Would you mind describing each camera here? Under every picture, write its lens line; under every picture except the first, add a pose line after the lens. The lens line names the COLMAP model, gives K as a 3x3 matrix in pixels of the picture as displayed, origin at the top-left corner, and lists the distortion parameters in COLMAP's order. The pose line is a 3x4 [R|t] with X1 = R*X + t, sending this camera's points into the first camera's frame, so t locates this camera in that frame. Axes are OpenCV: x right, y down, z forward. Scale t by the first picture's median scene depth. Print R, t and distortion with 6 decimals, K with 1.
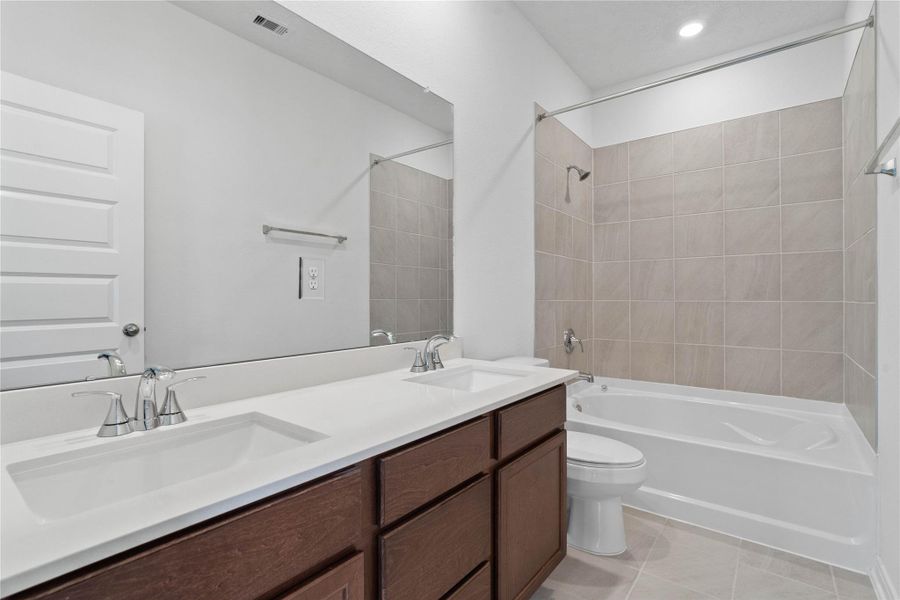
lens RADIAL K [[428.7, 0, 449.7], [0, 428.7, 298.8], [0, 0, 1]] dist [-0.013302, 0.003289]
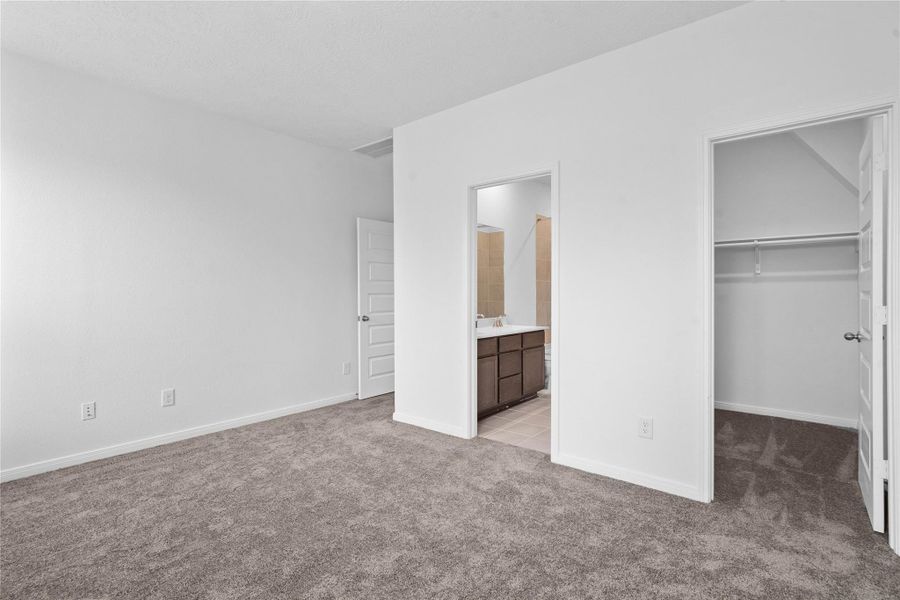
lens RADIAL K [[428.7, 0, 449.9], [0, 428.7, 299.3], [0, 0, 1]] dist [-0.013302, 0.003289]
pose [[0.999614, -0.003662, -0.027524, -0.299456], [0.003665, 0.999993, 0.000060, -0.024268], [0.027524, -0.000161, 0.999621, -1.959168]]
